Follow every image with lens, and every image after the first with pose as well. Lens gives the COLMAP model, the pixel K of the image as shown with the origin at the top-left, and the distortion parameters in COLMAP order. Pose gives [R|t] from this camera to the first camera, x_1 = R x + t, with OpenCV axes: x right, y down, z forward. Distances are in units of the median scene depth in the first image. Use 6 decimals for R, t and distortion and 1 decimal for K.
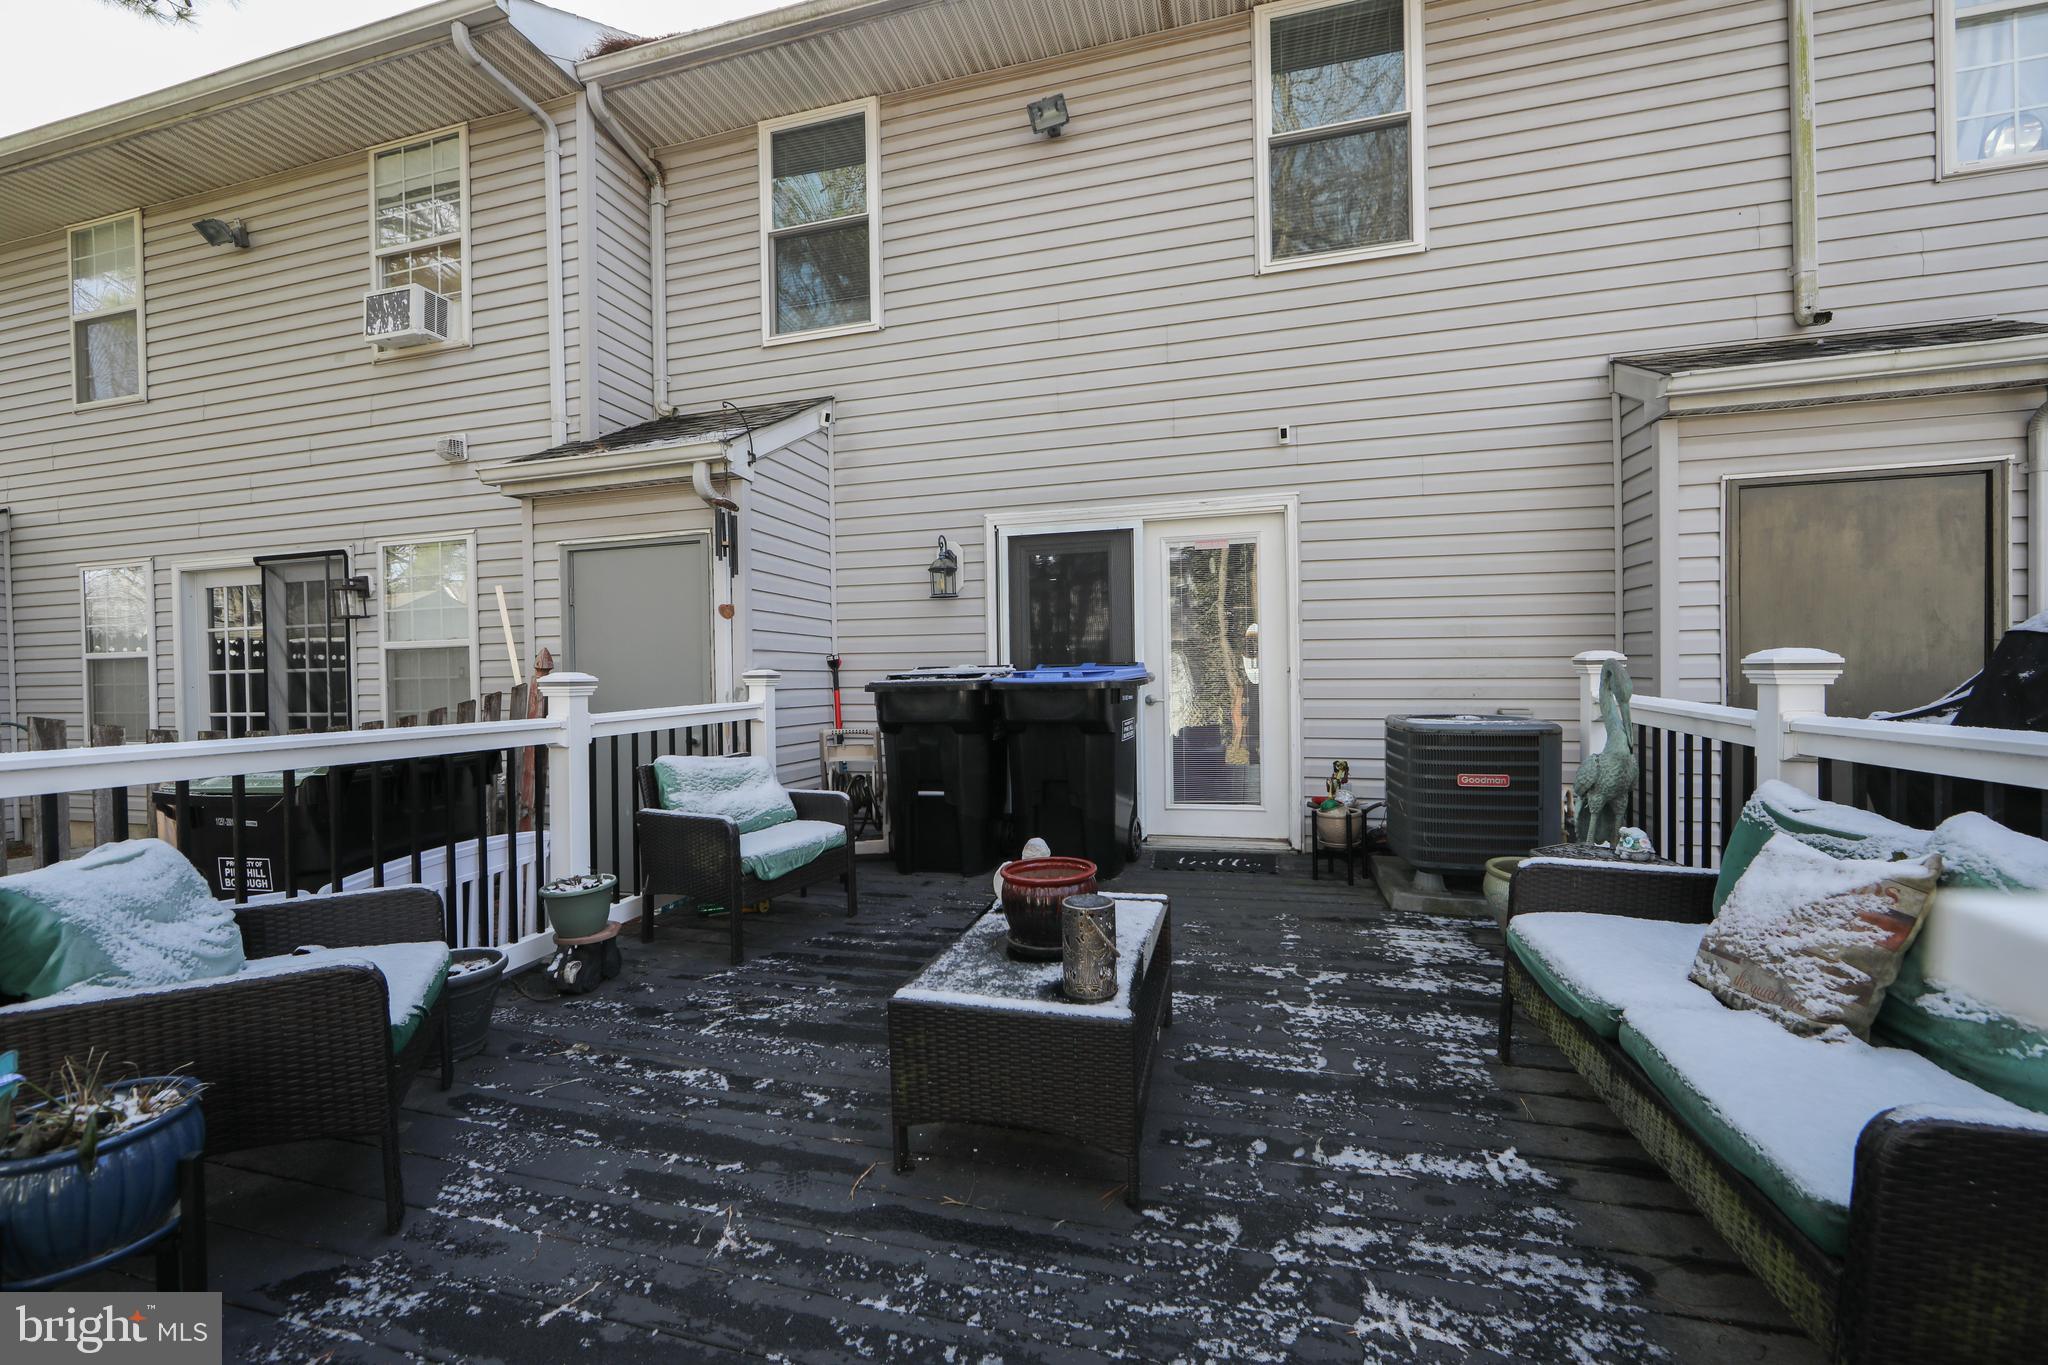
lens RADIAL K [[801.4, 0, 1025.4], [0, 801.4, 684.8], [0, 0, 1]] dist [-0.004180, 0.000030]
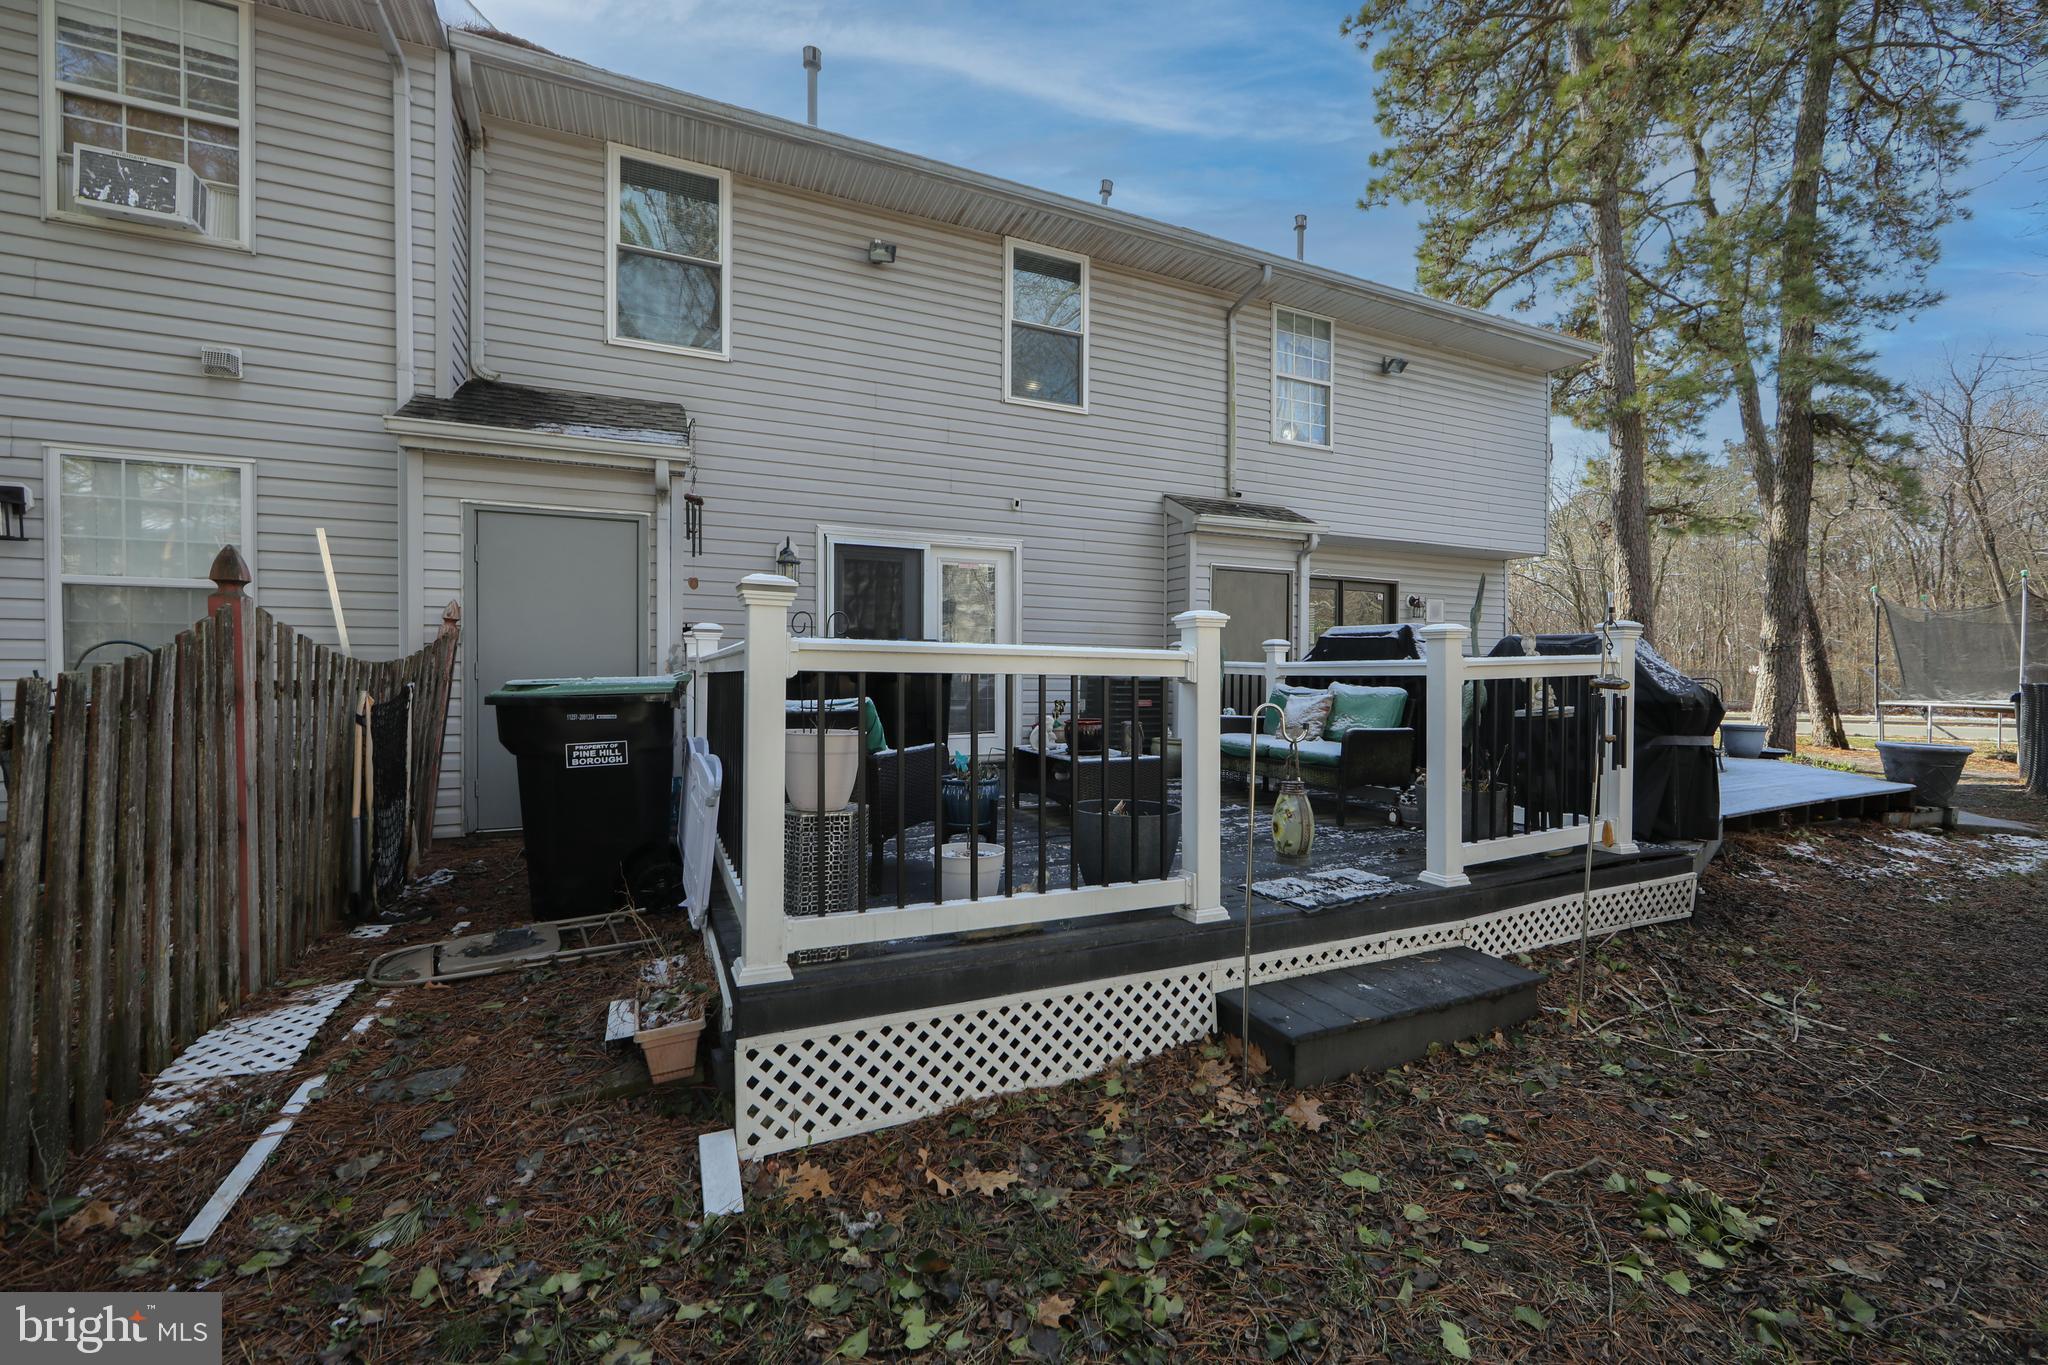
lens RADIAL K [[837.9, 0, 1028.8], [0, 837.9, 690.3], [0, 0, 1]] dist [0.001643, 0.000130]
pose [[0.766489, 0.007047, 0.642219, -0.737139], [-0.006720, 0.999973, -0.002953, 0.070432], [-0.642222, -0.002053, 0.766516, -0.319354]]
